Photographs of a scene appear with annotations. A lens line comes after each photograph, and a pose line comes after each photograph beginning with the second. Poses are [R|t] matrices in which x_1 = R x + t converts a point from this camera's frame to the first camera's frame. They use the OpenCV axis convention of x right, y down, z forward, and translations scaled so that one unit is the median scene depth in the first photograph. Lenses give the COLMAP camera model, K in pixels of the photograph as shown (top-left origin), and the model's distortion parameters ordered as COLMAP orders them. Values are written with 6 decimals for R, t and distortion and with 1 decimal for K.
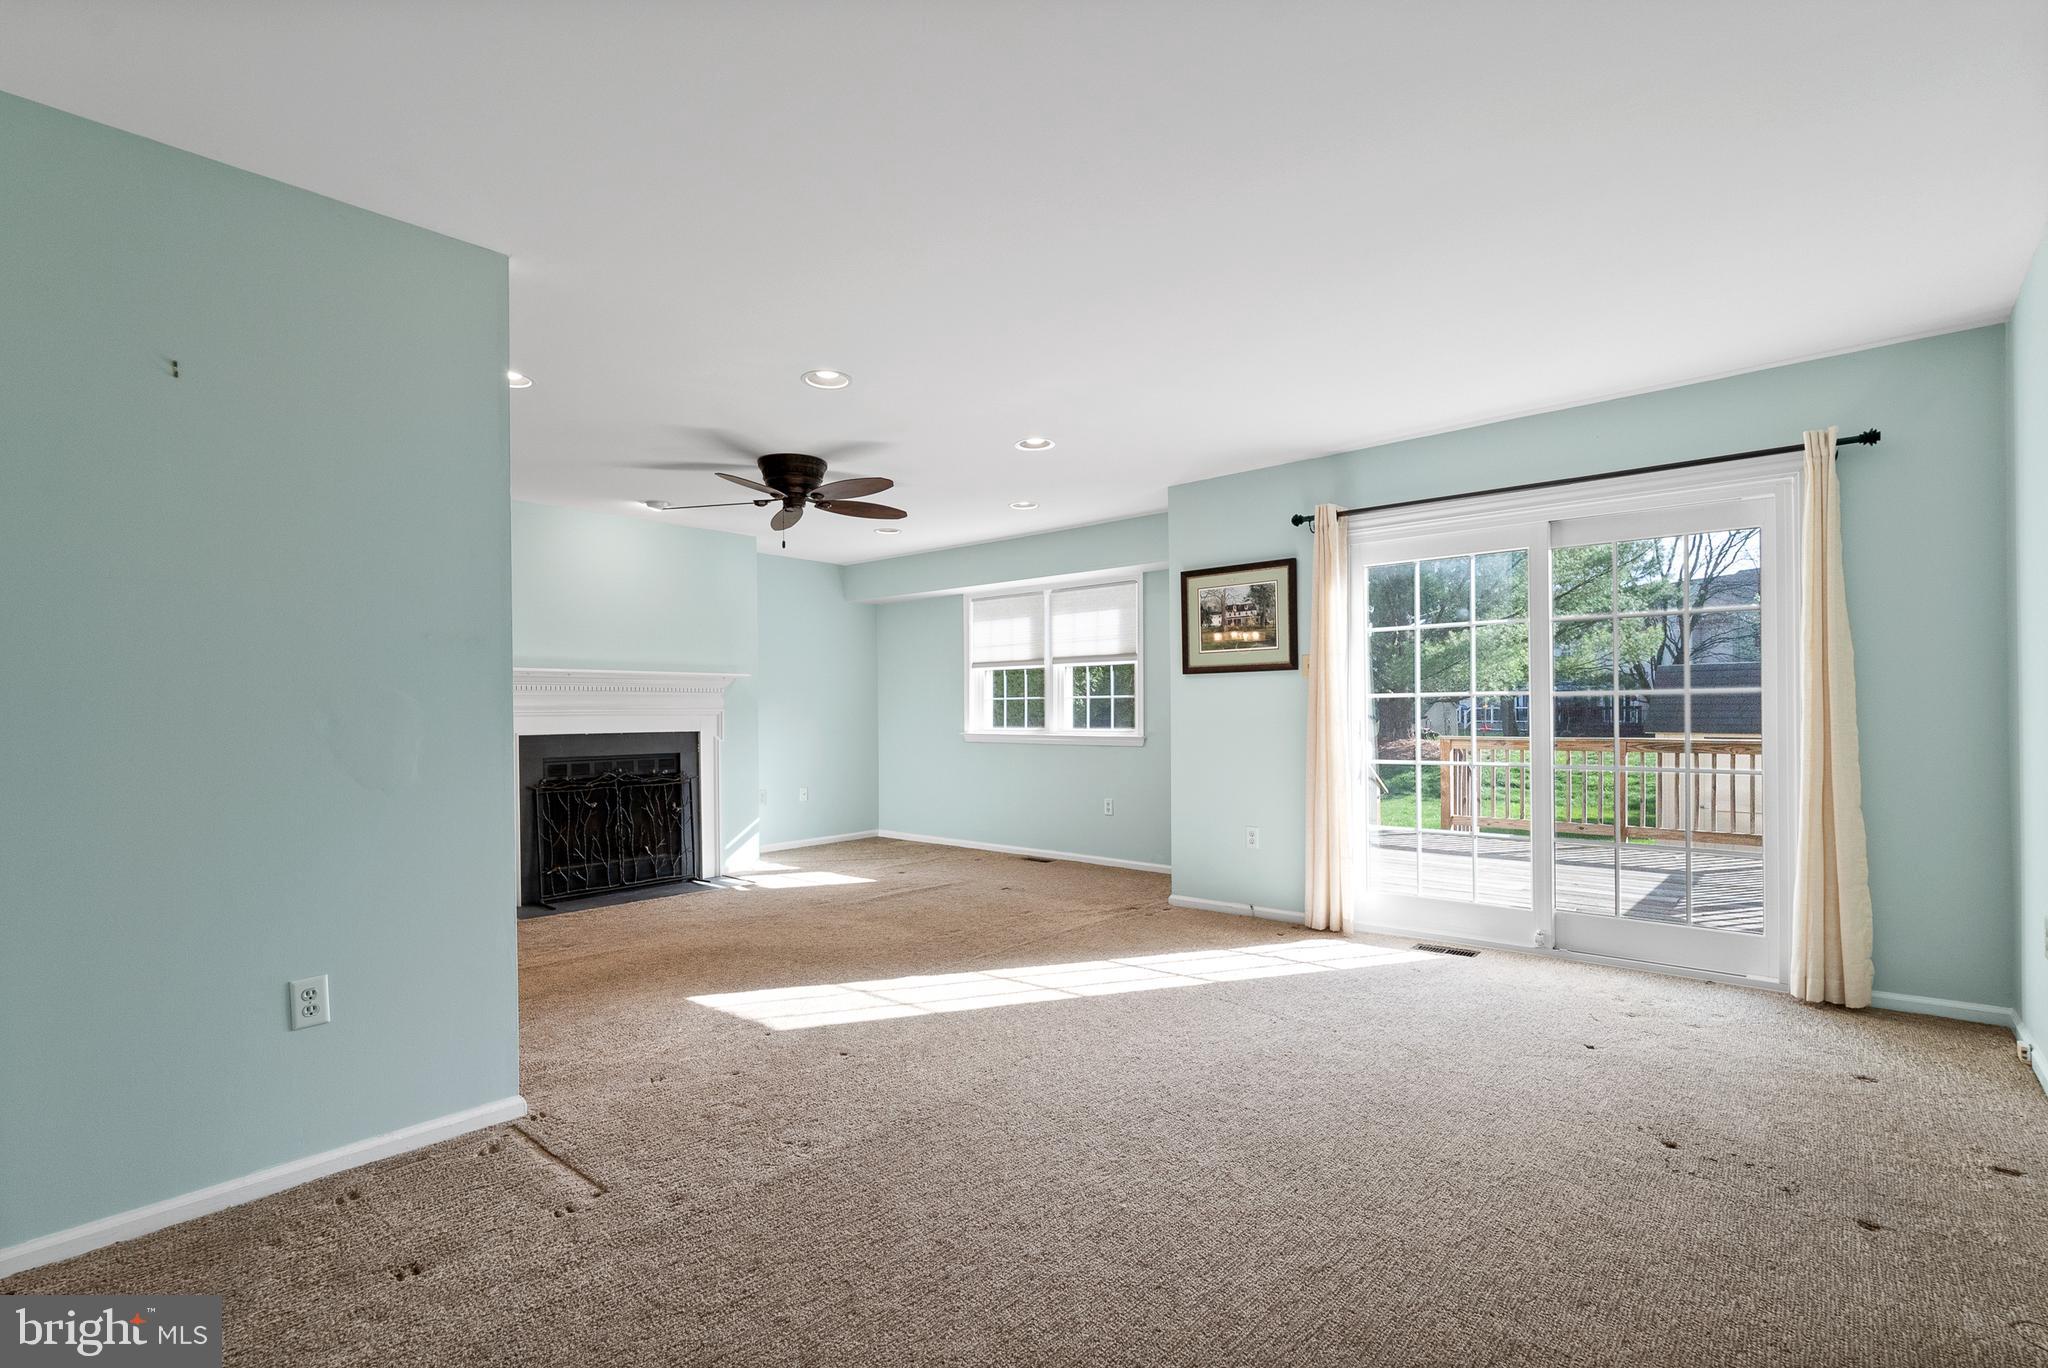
lens RADIAL K [[935.7, 0, 1027.3], [0, 935.7, 708.6], [0, 0, 1]] dist [0.000067, -0.001903]
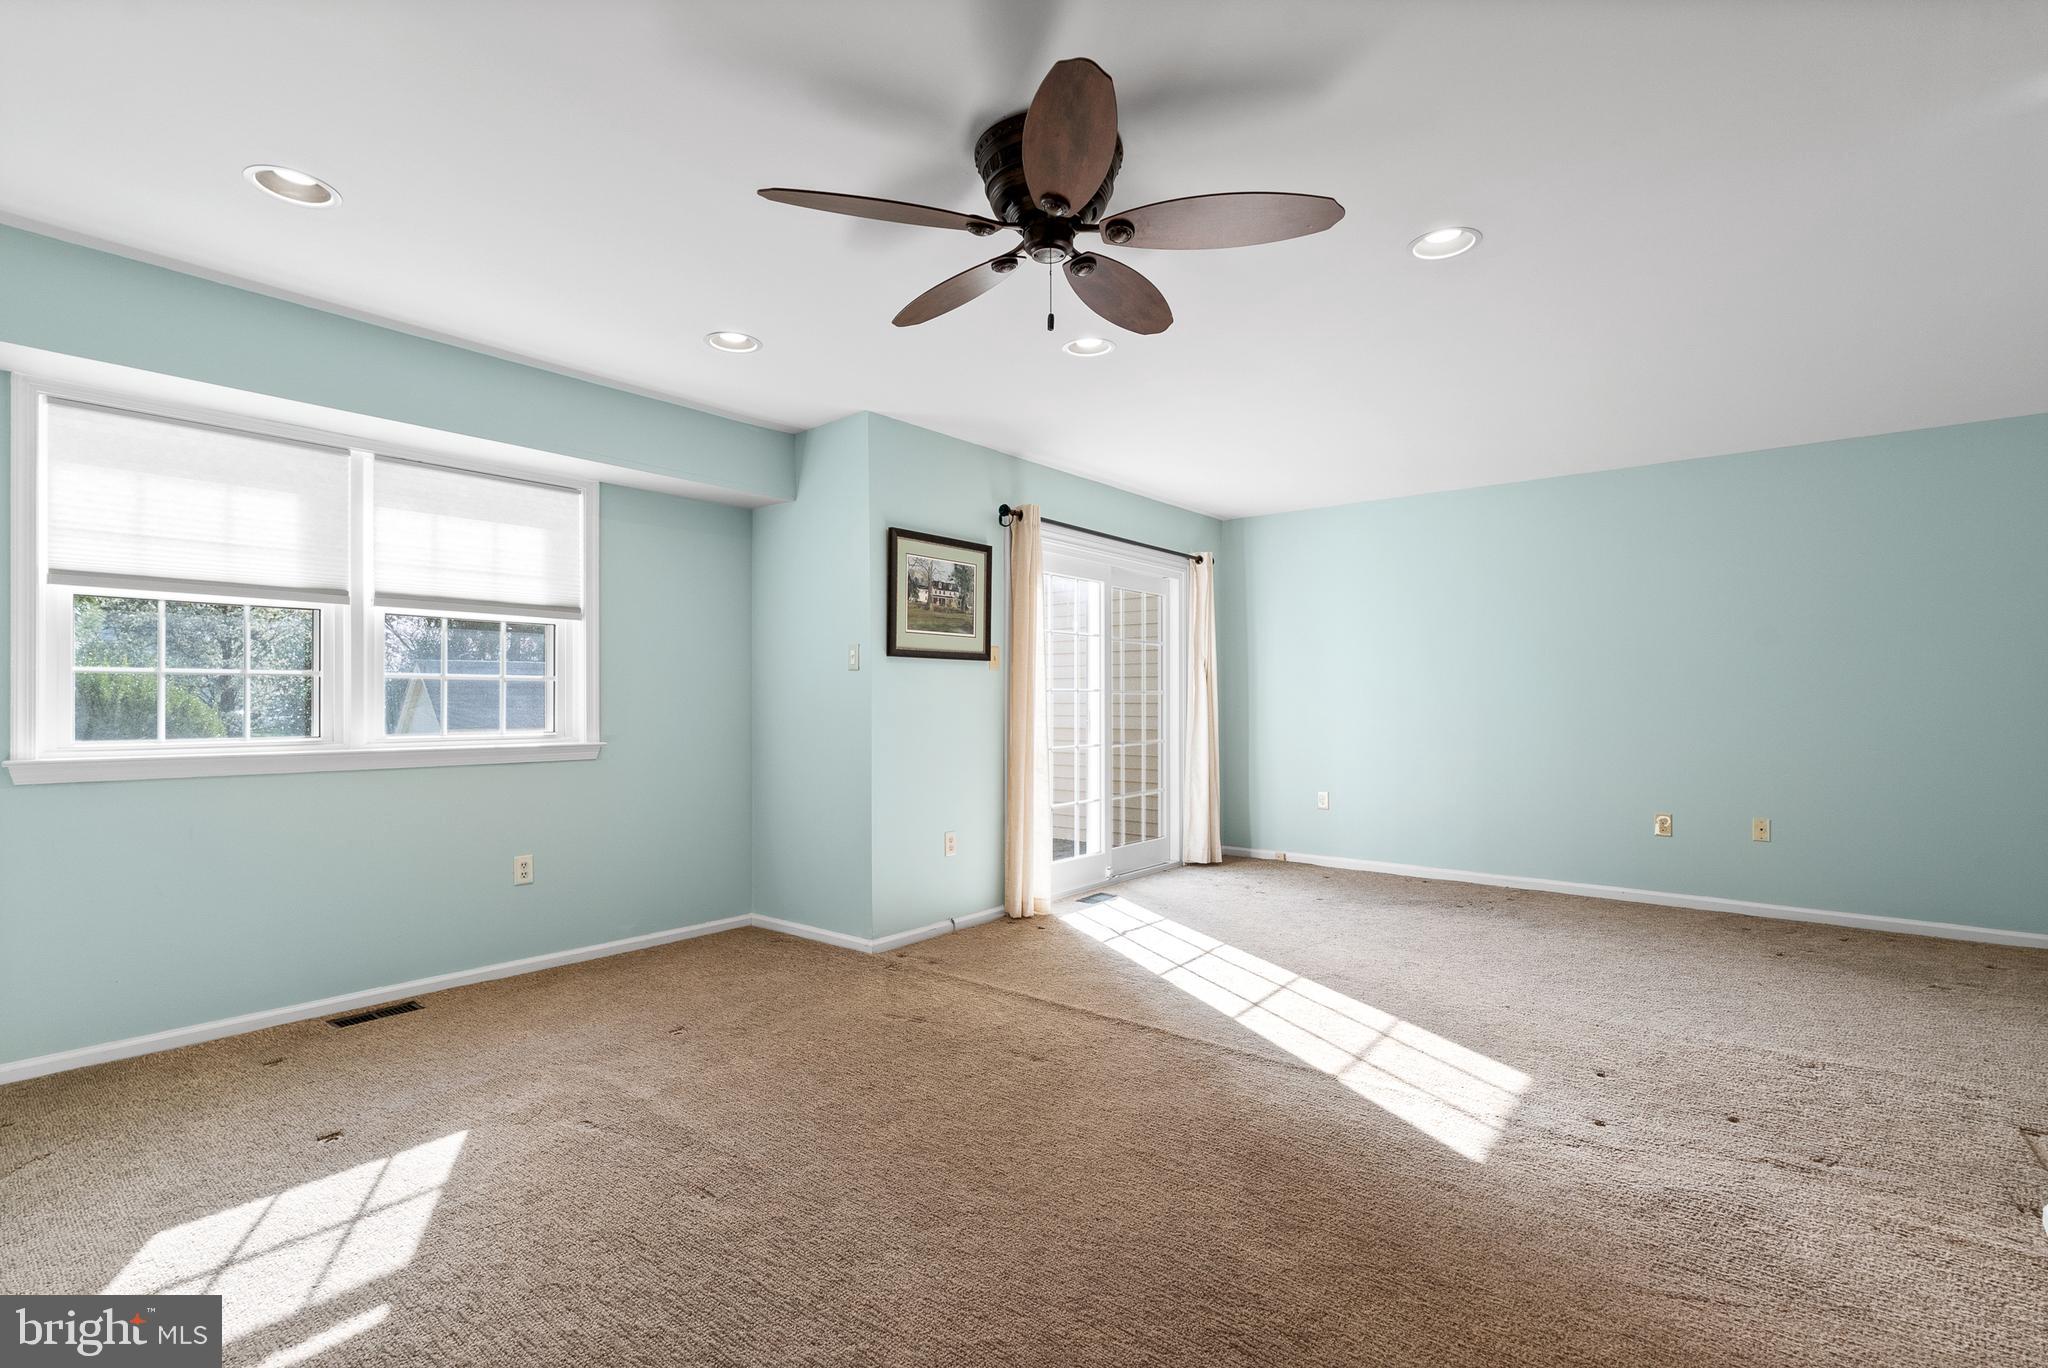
lens RADIAL K [[935.7, 0, 1035.8], [0, 935.7, 704.4], [0, 0, 1]] dist [0.000067, -0.001903]
pose [[-0.029624, 0.004866, 0.999549, -0.539070], [-0.001600, 0.999987, -0.004916, 0.006707], [-0.999560, -0.001745, -0.029616, 0.767548]]
